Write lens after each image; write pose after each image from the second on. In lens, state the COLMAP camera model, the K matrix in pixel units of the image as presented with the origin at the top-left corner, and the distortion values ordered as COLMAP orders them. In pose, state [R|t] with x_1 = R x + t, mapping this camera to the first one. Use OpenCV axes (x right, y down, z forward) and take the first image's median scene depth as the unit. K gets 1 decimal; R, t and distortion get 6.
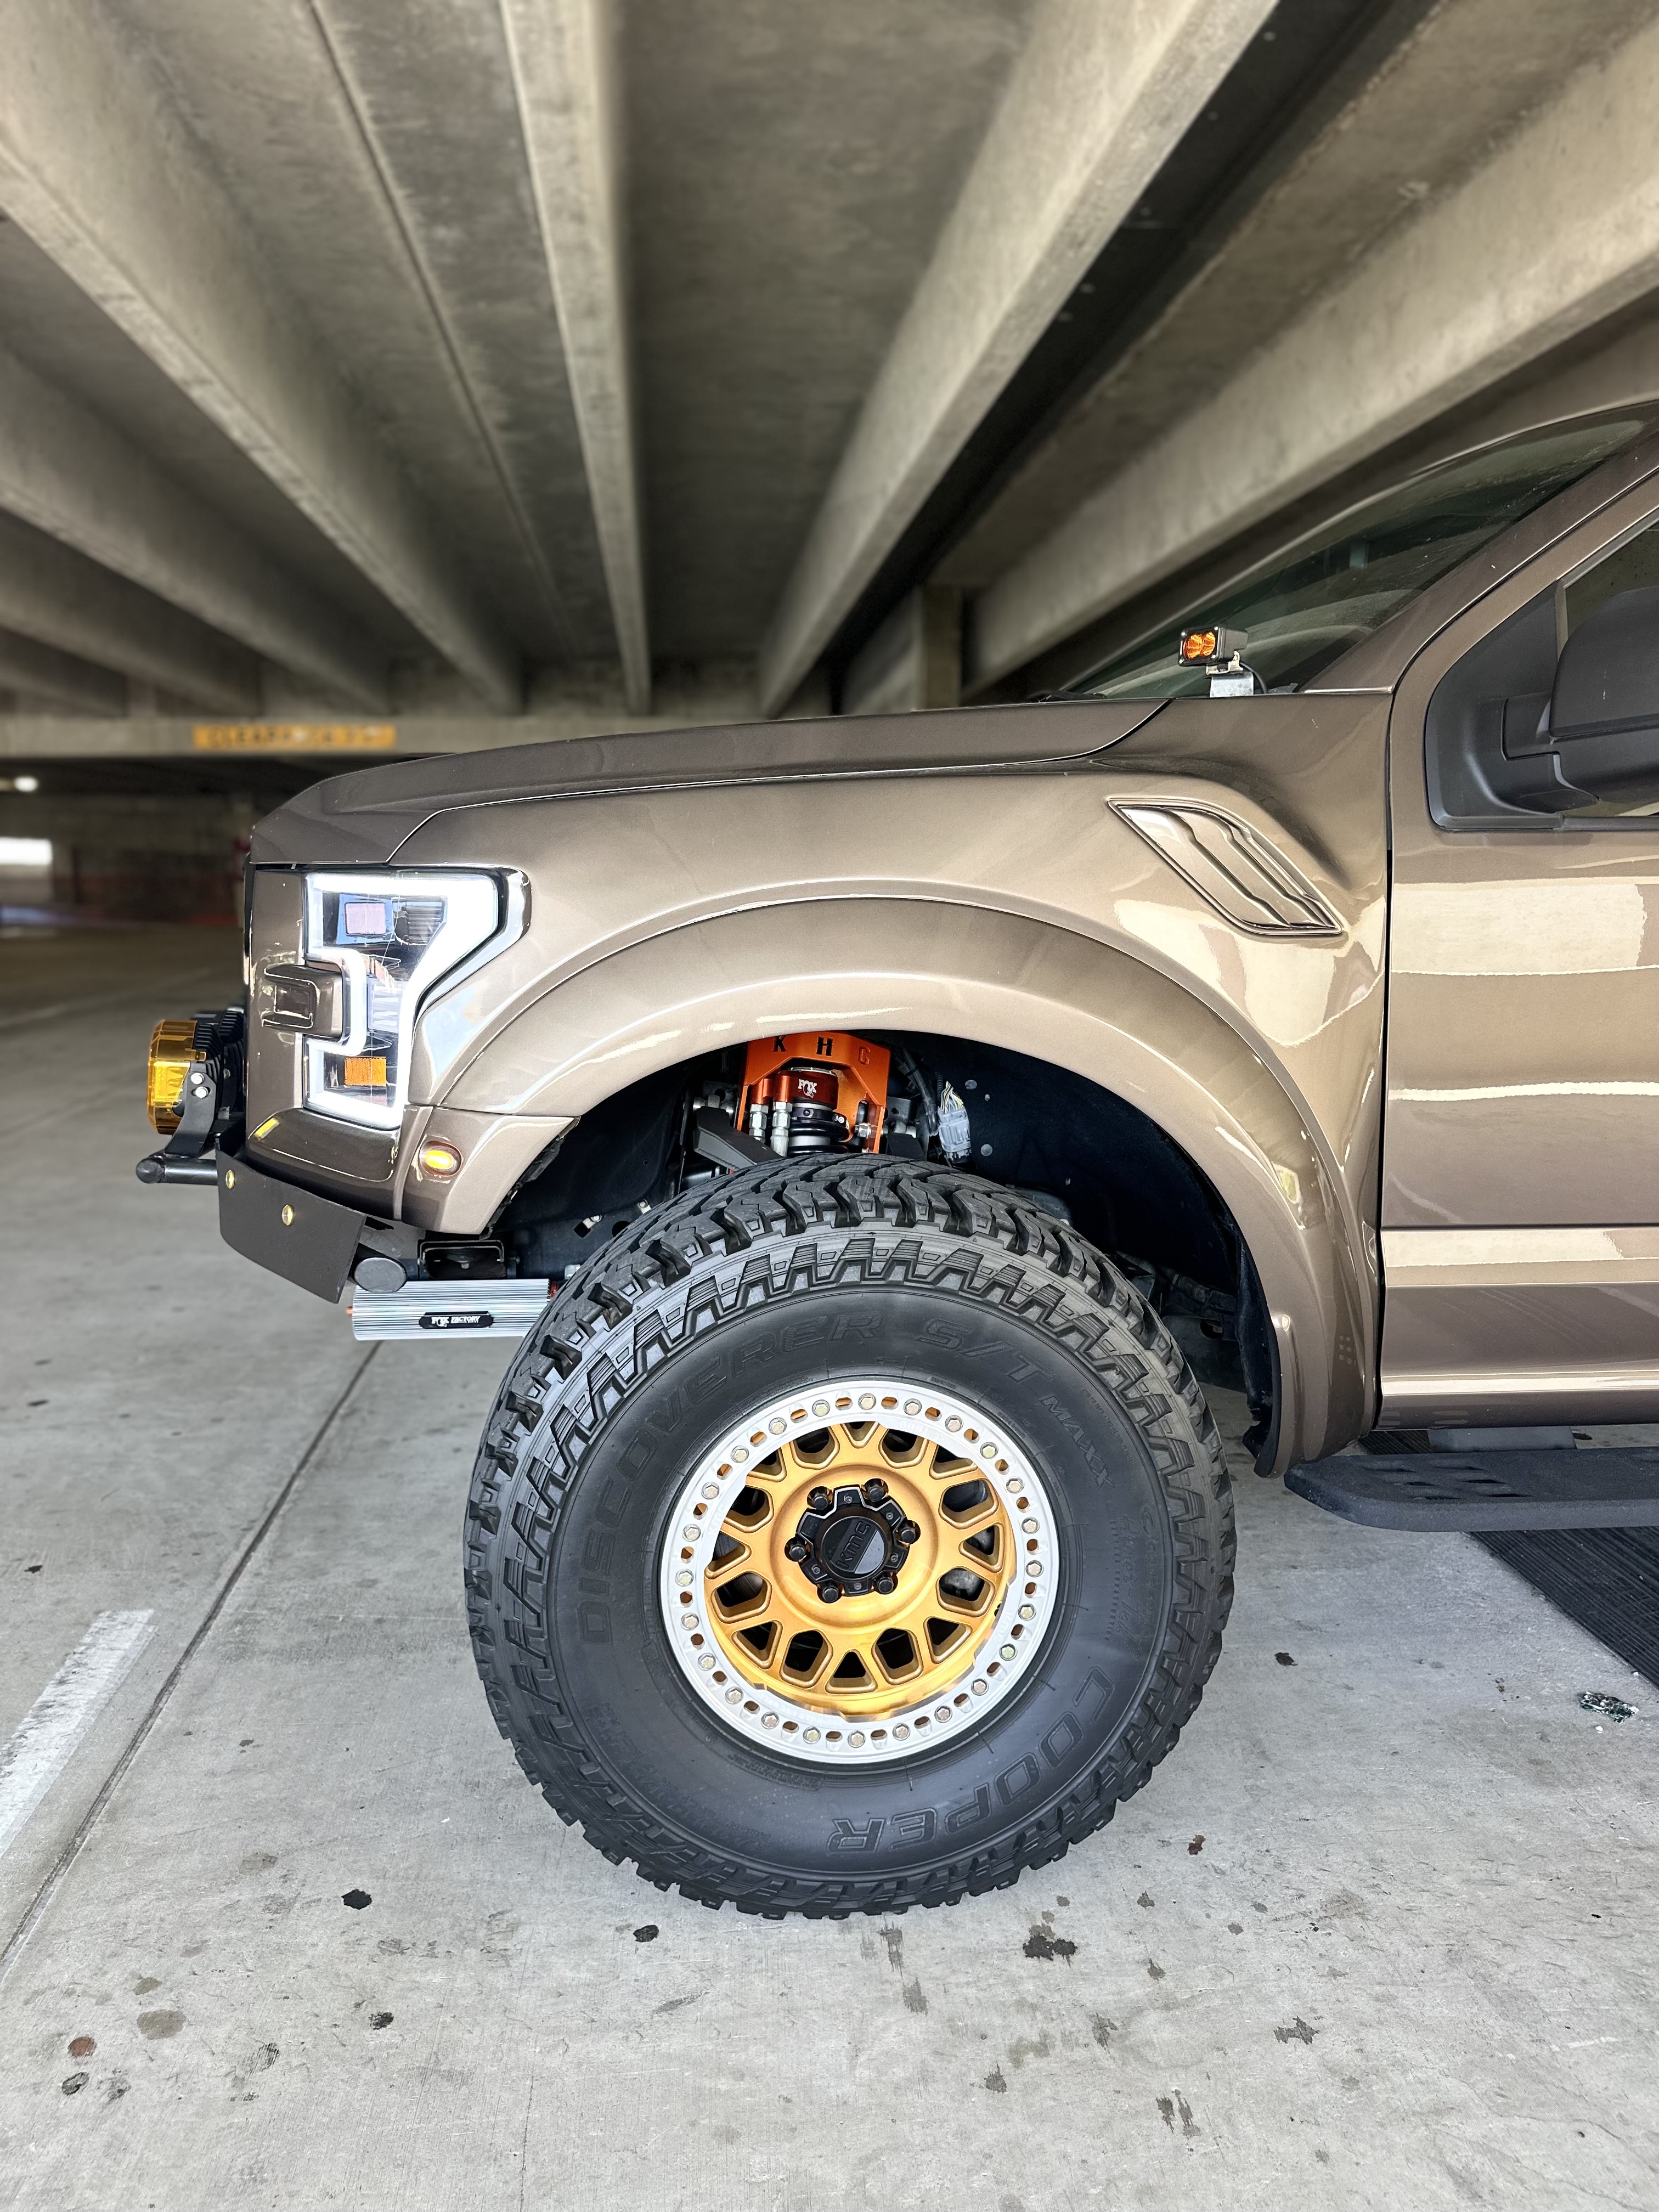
lens RADIAL K [[1569.3, 0, 827.2], [0, 1569.3, 1126.3], [0, 0, 1]] dist [0.021593, -0.027981]
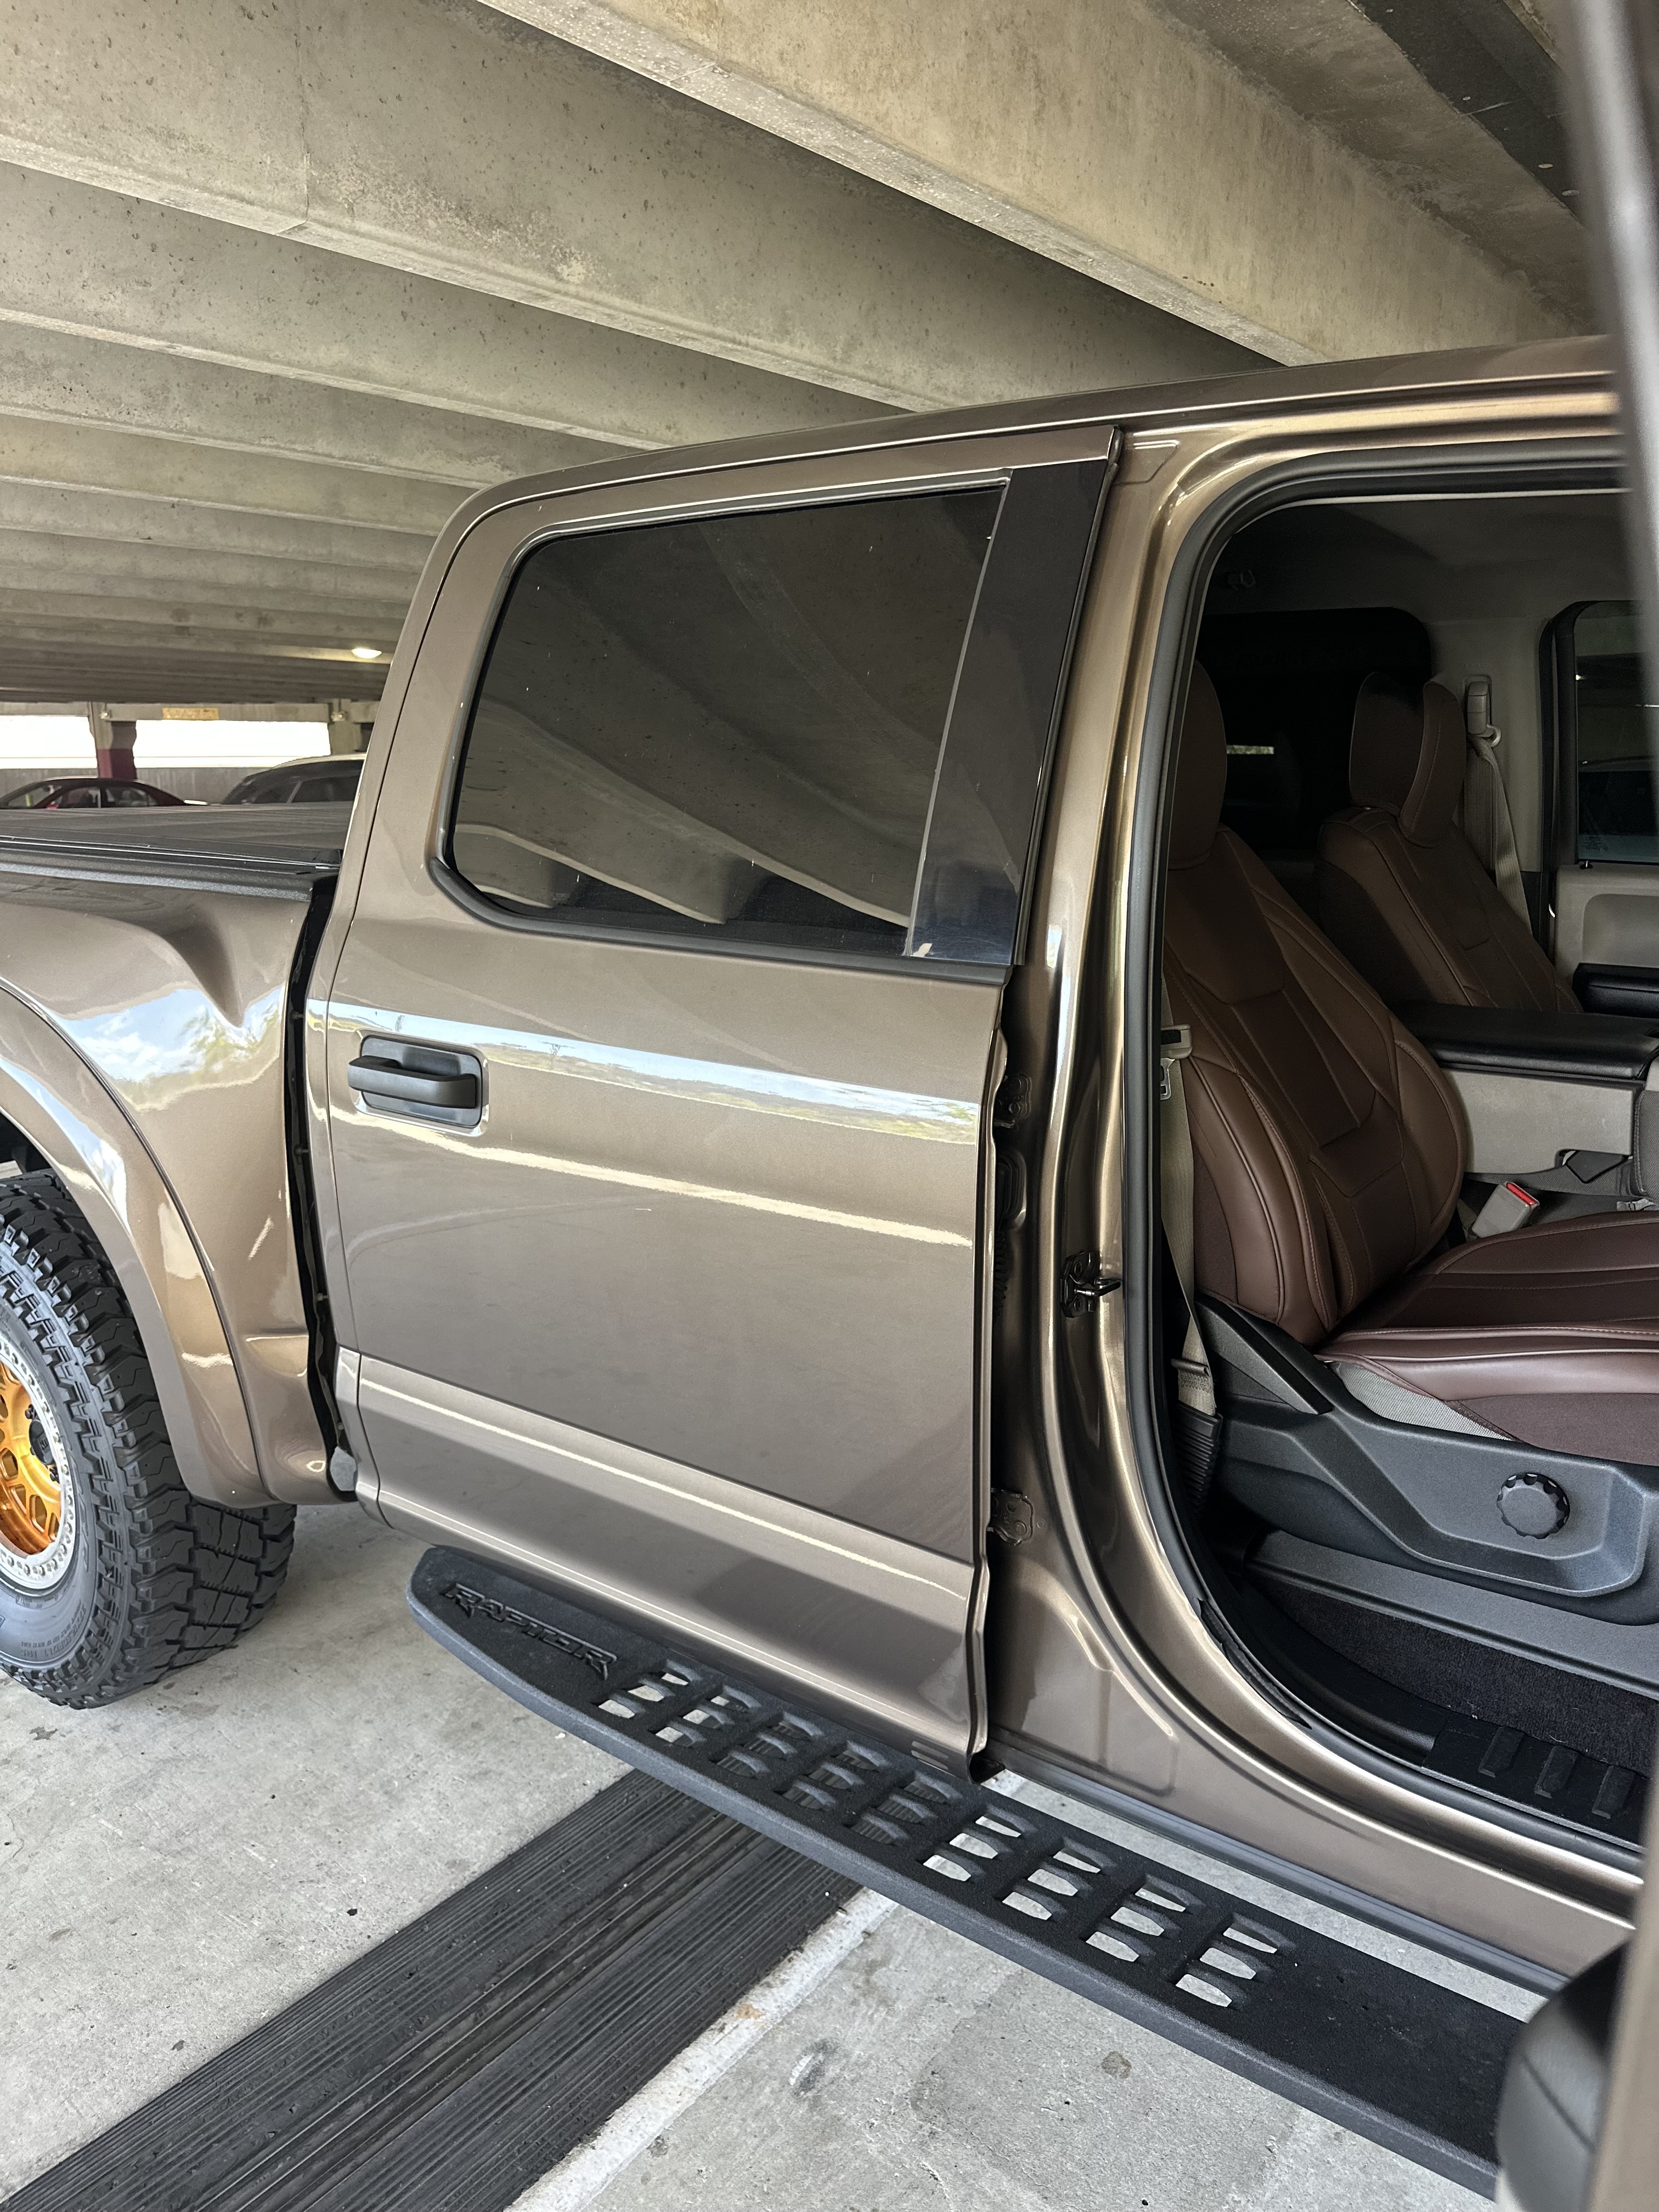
lens RADIAL K [[1569.3, 0, 803.0], [0, 1569.3, 1109.9], [0, 0, 1]] dist [0.021593, -0.027981]
pose [[0.698977, 0.152564, -0.698681, 1.045408], [-0.103920, 0.988278, 0.111836, -0.163065], [0.707554, -0.005564, 0.706638, 0.251924]]
